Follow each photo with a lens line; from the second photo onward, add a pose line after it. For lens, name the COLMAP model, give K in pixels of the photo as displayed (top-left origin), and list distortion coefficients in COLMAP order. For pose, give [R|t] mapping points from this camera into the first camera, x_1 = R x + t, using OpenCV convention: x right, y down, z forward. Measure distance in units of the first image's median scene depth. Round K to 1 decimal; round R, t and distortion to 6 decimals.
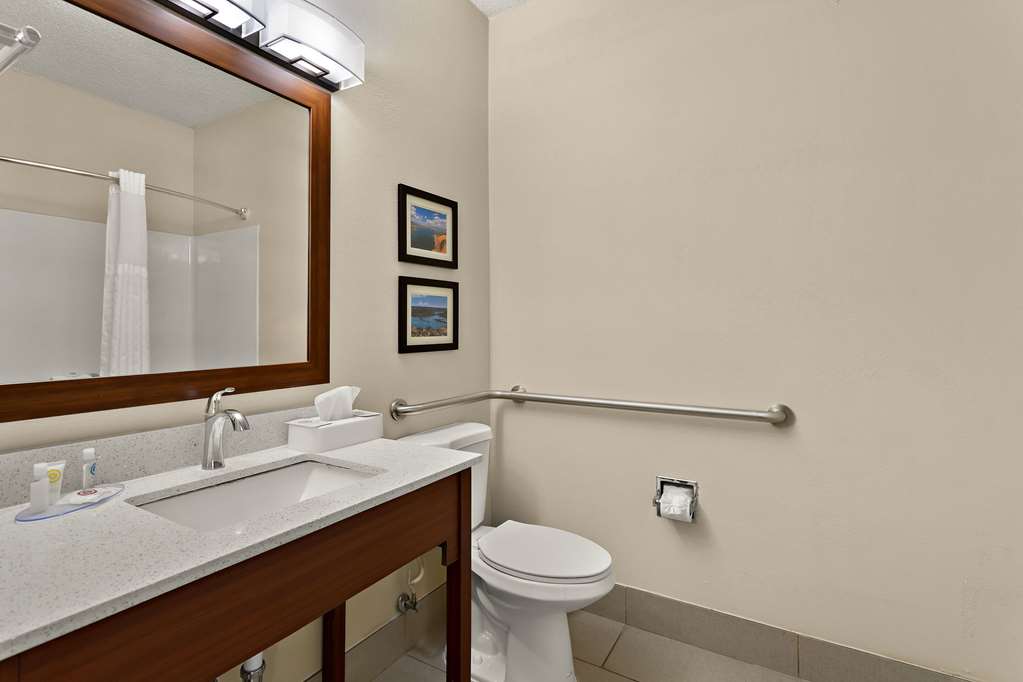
lens RADIAL K [[493.3, 0, 515.2], [0, 493.3, 335.8], [0, 0, 1]] dist [0.025874, 0.001504]
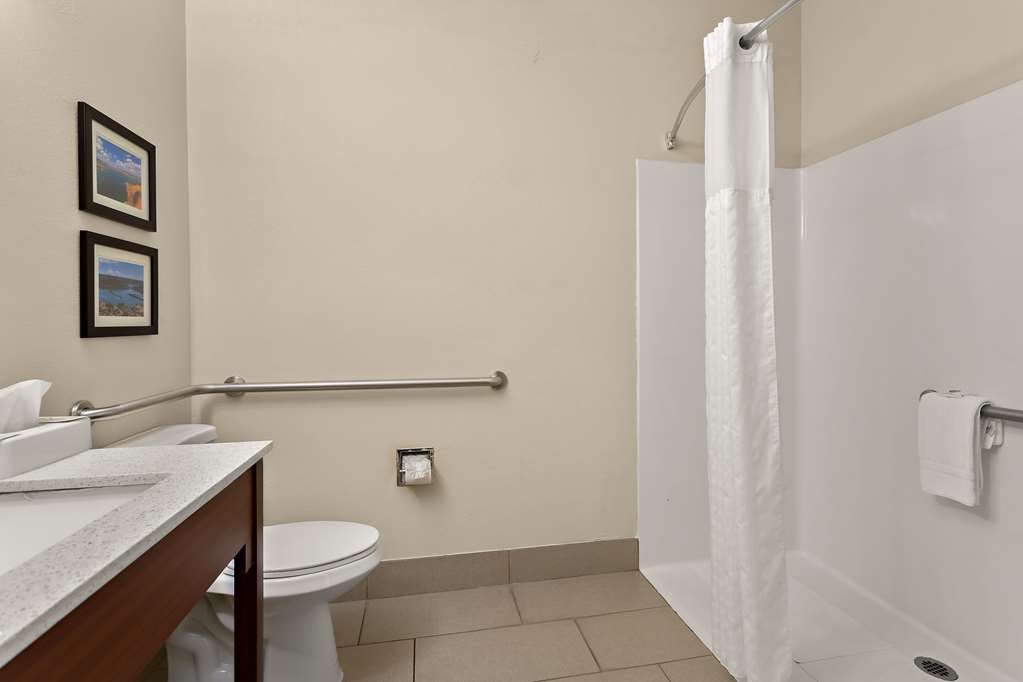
lens RADIAL K [[493.3, 0, 516.0], [0, 493.3, 333.8], [0, 0, 1]] dist [0.025874, 0.001504]
pose [[0.763941, -0.019016, 0.645006, -0.212064], [0.016072, 0.999816, 0.010442, 0.030610], [-0.645086, 0.002390, 0.764106, 0.023340]]
